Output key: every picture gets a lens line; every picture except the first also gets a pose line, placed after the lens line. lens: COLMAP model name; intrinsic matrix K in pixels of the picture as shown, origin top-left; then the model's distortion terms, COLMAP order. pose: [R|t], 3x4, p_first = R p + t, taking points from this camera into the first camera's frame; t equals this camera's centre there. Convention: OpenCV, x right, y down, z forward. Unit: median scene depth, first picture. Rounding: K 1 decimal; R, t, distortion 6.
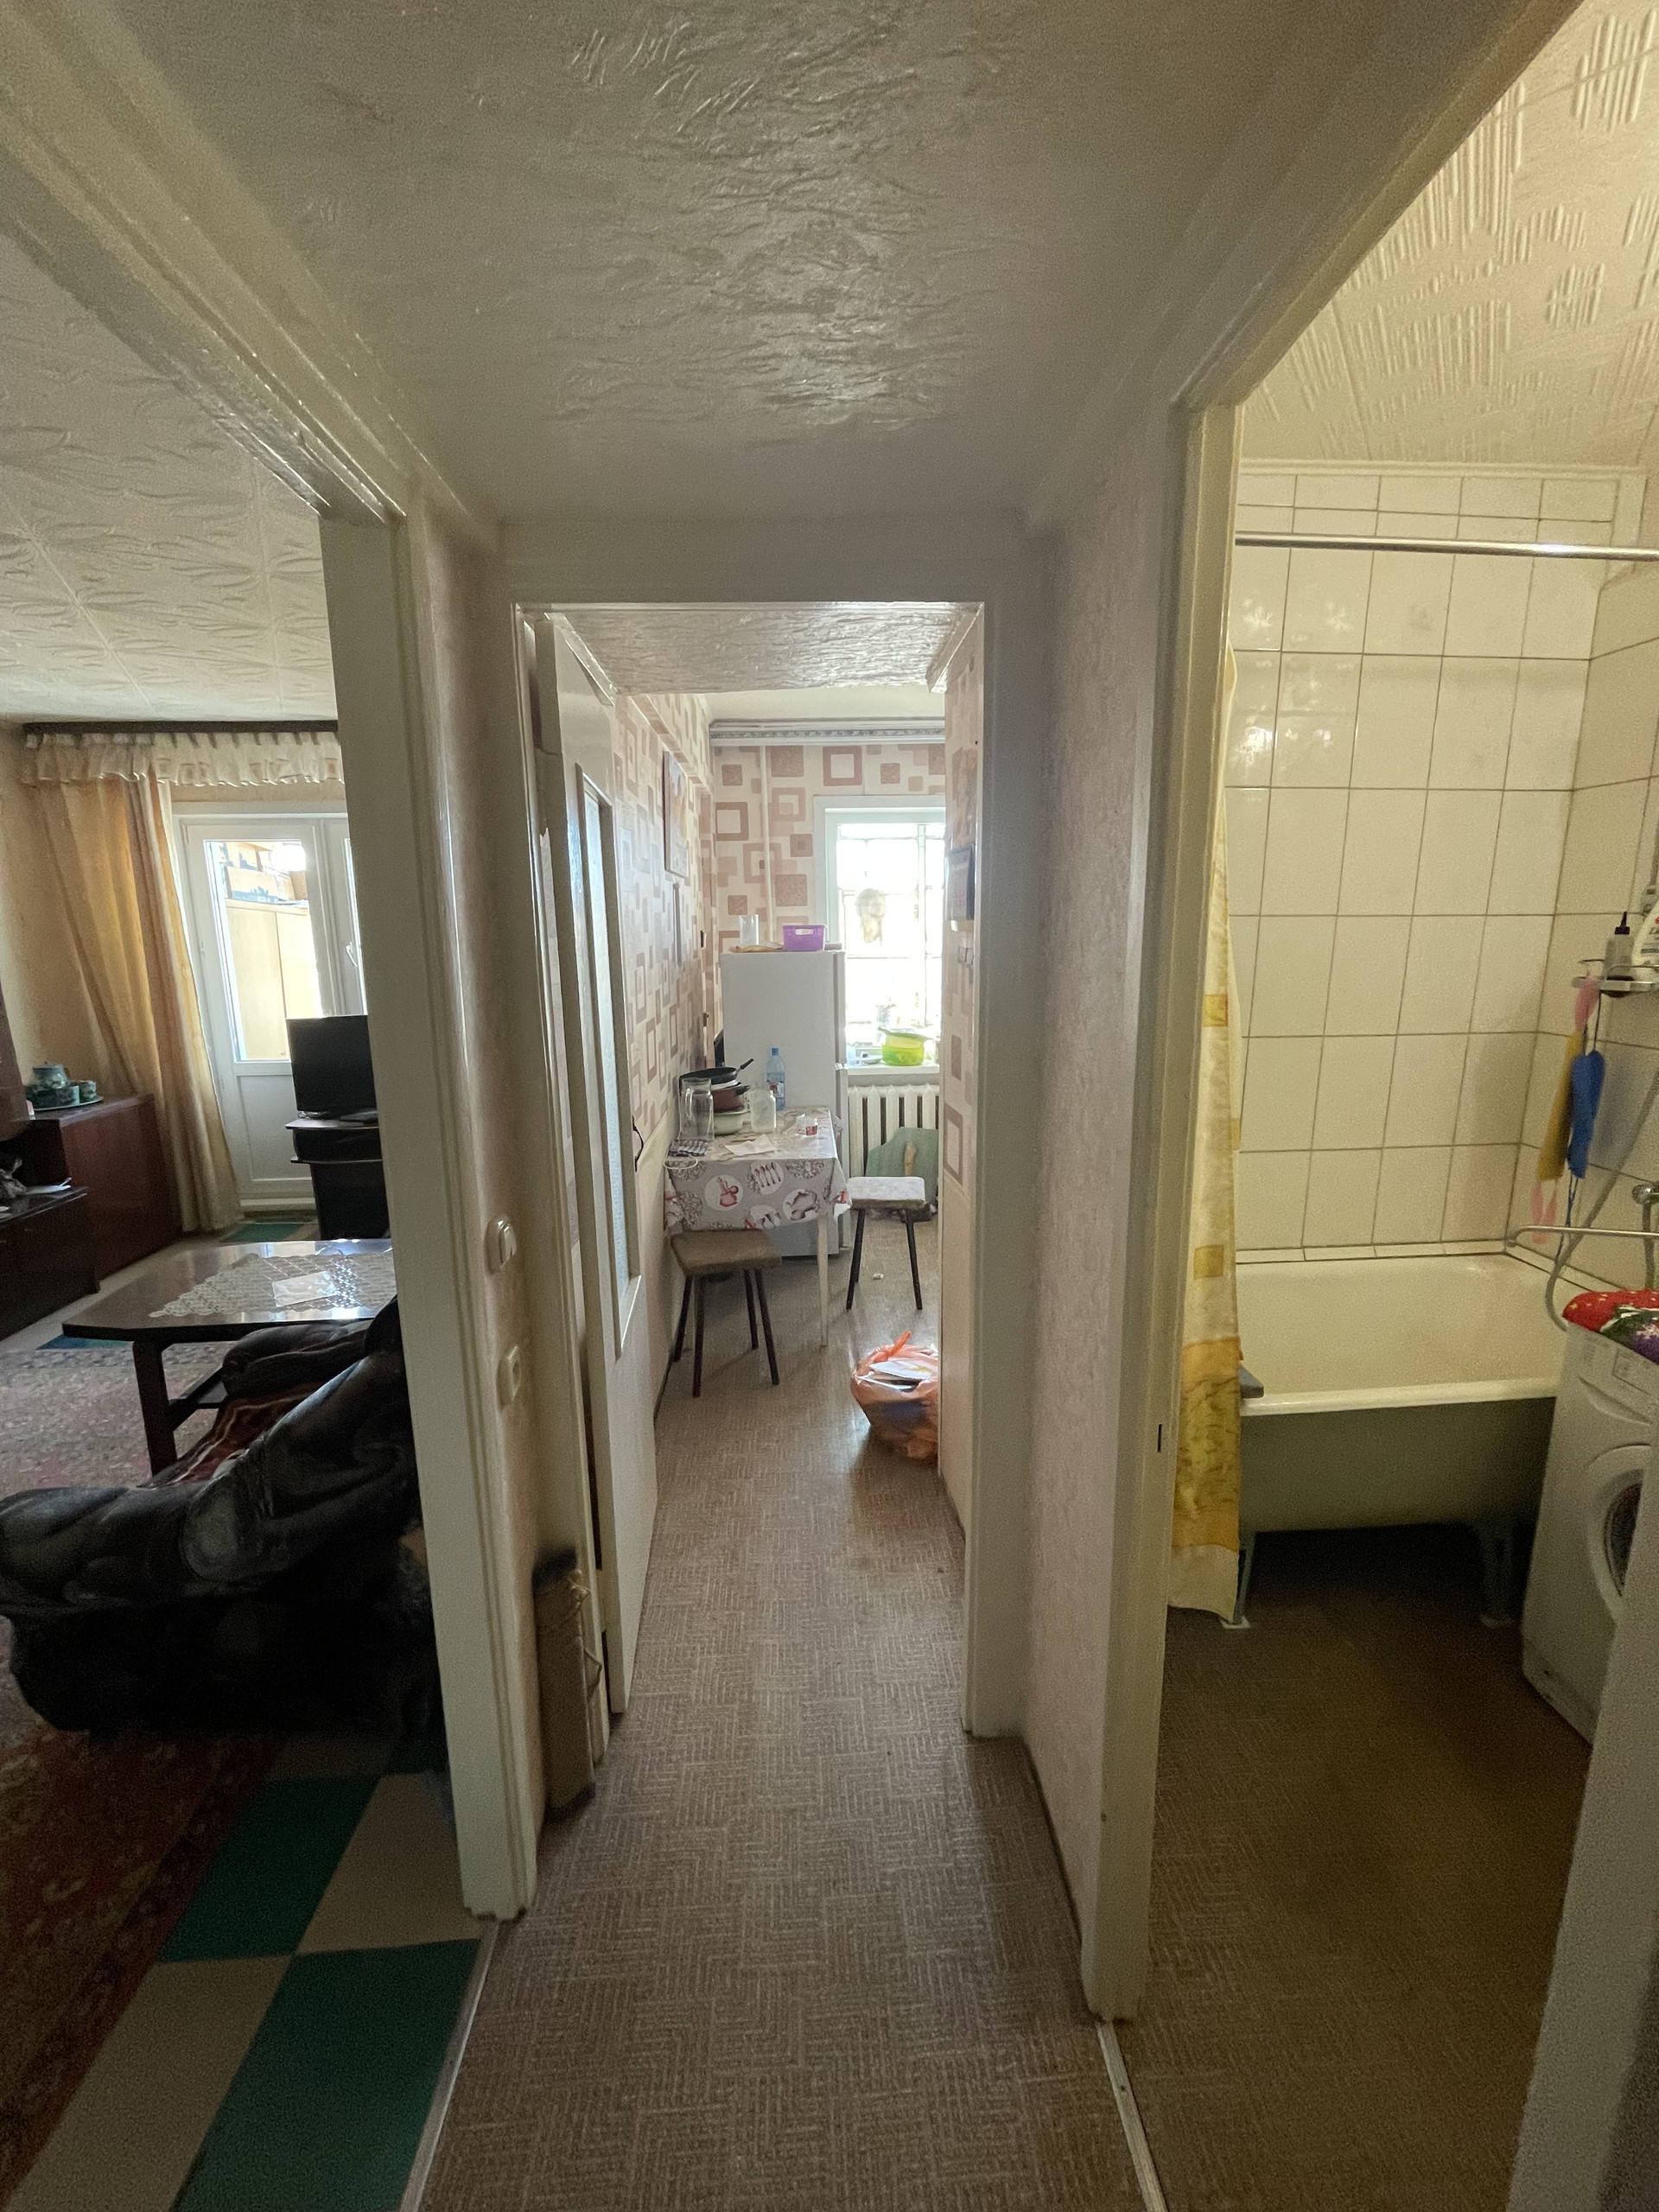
lens RADIAL K [[873.7, 0, 829.5], [0, 873.7, 1106.0], [0, 0, 1]] dist [-0.003031, -0.000458]
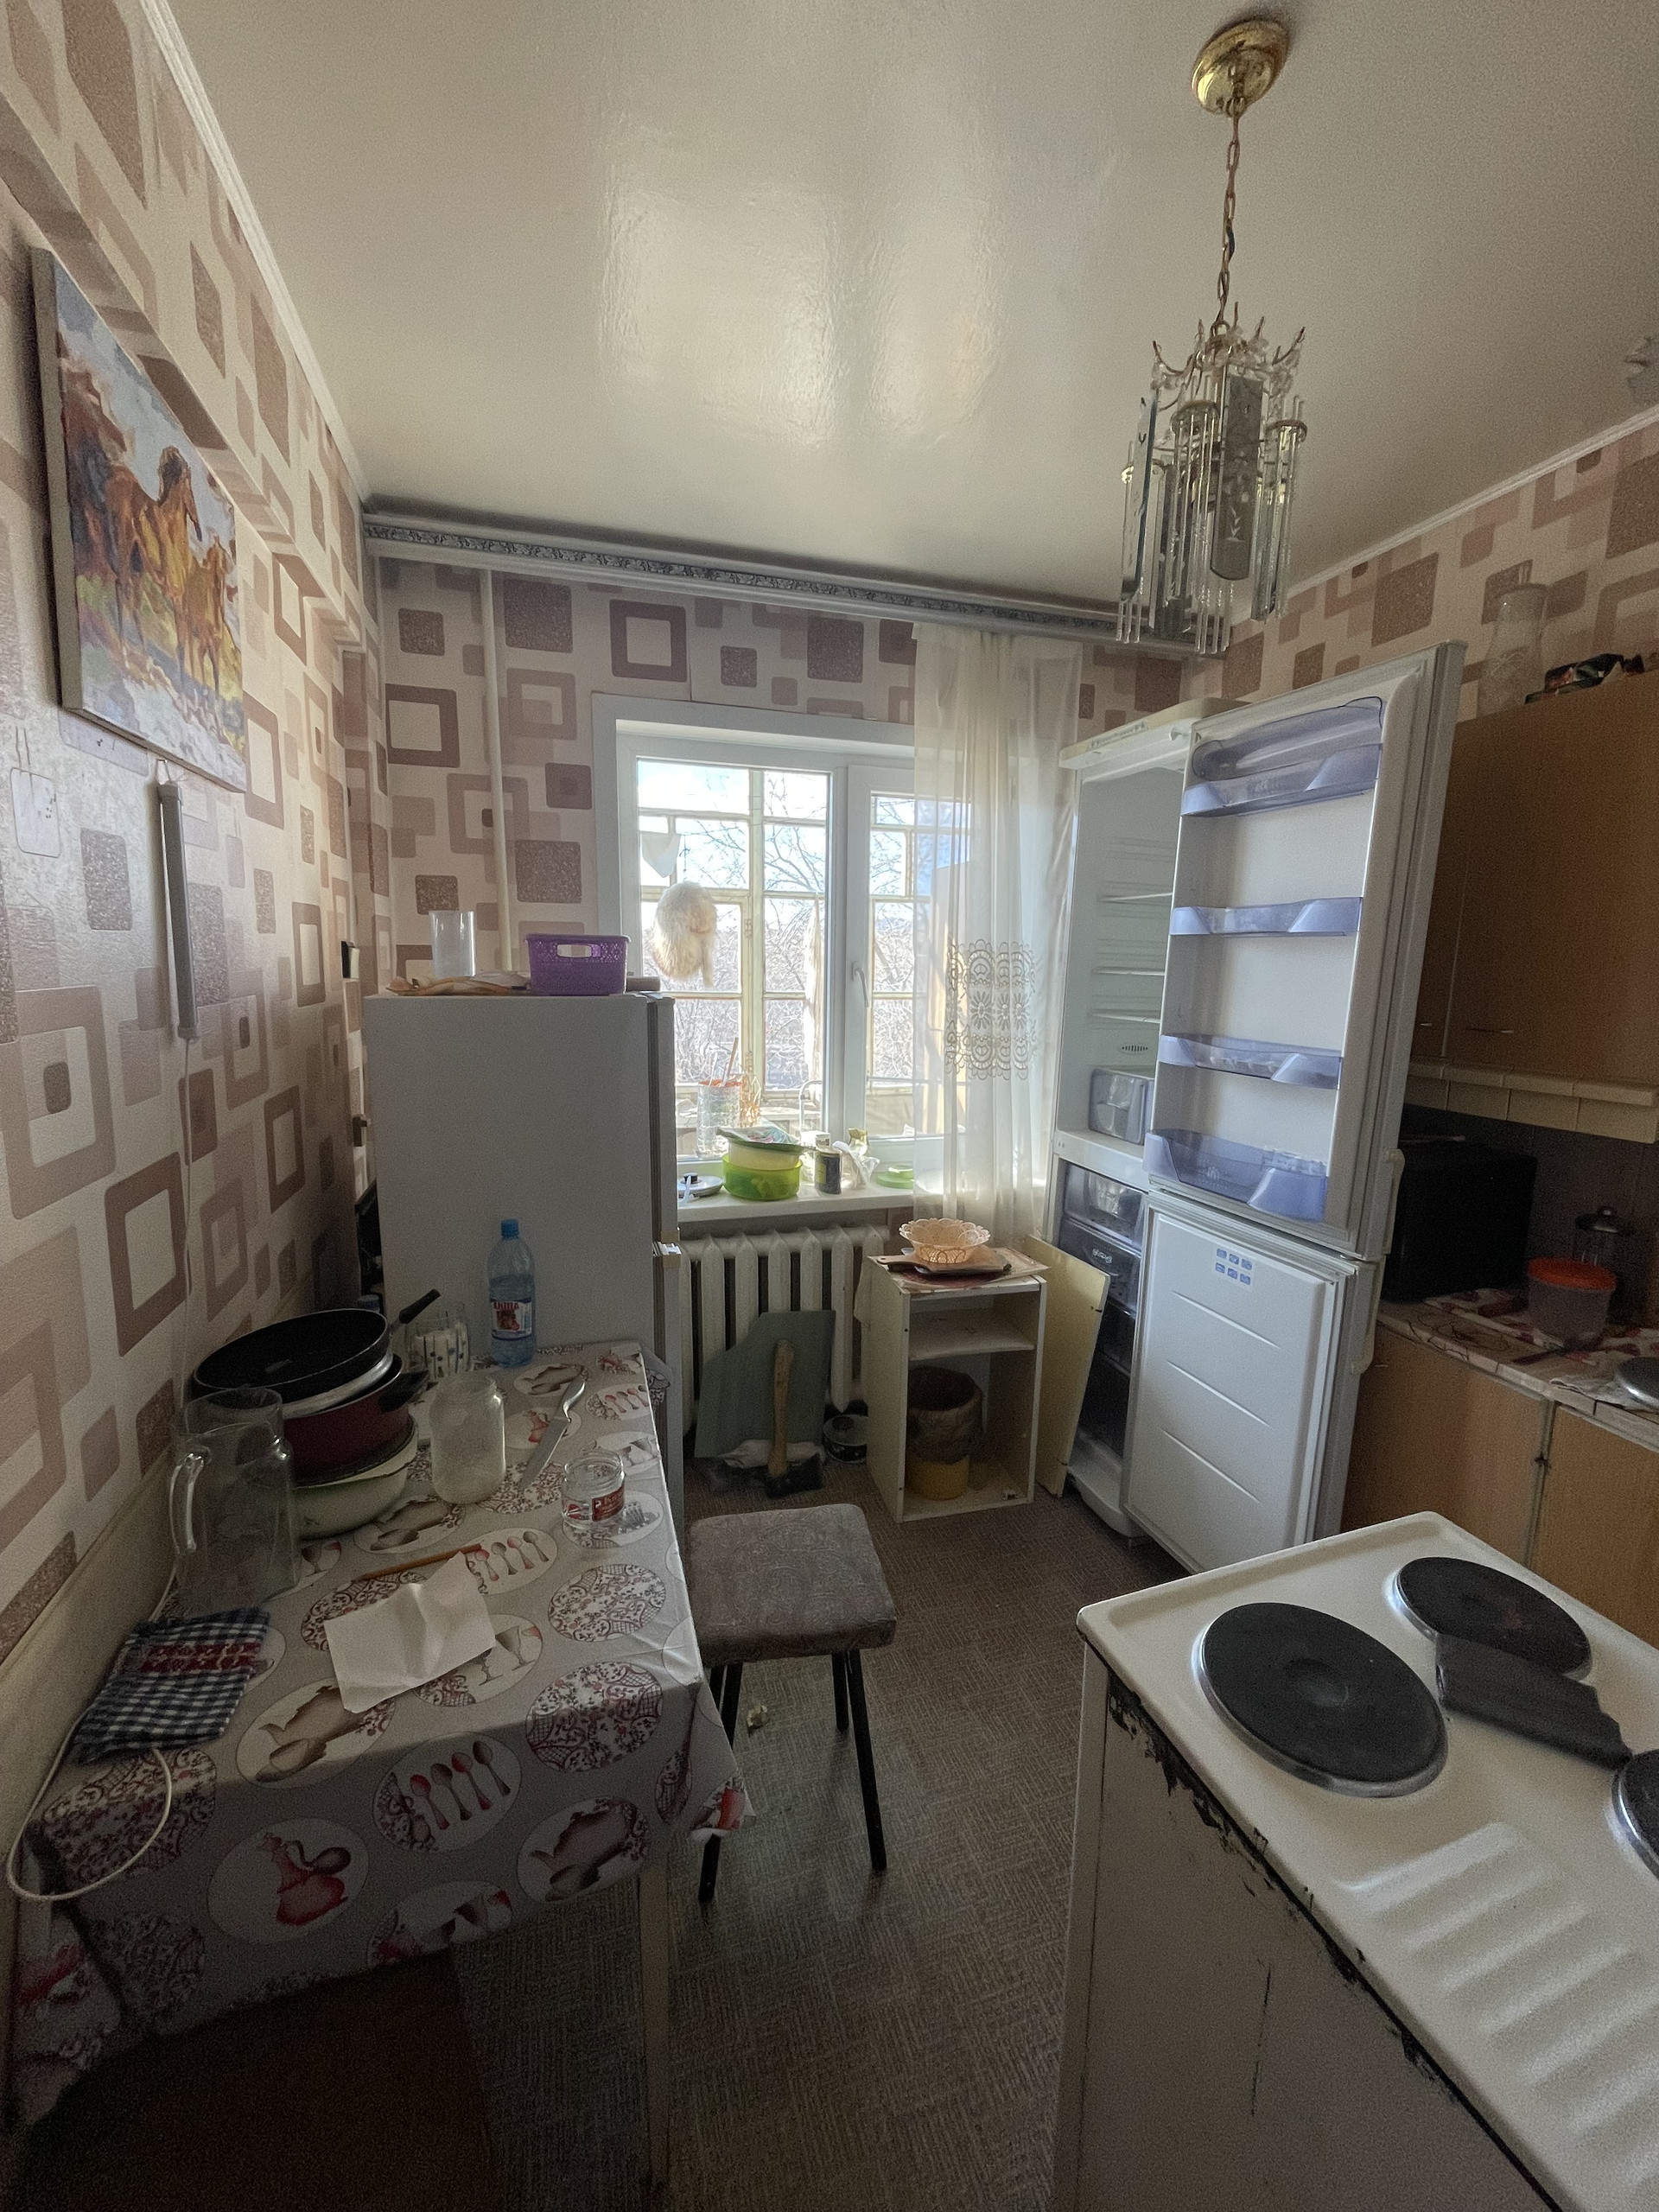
lens RADIAL K [[908.9, 0, 829.5], [0, 908.9, 1106.0], [0, 0, 1]] dist [-0.001507, -0.000124]
pose [[0.969516, -0.010229, 0.244813, -0.016404], [0.019877, 0.999119, -0.036970, -0.087131], [-0.244219, 0.040709, 0.968865, 0.453331]]
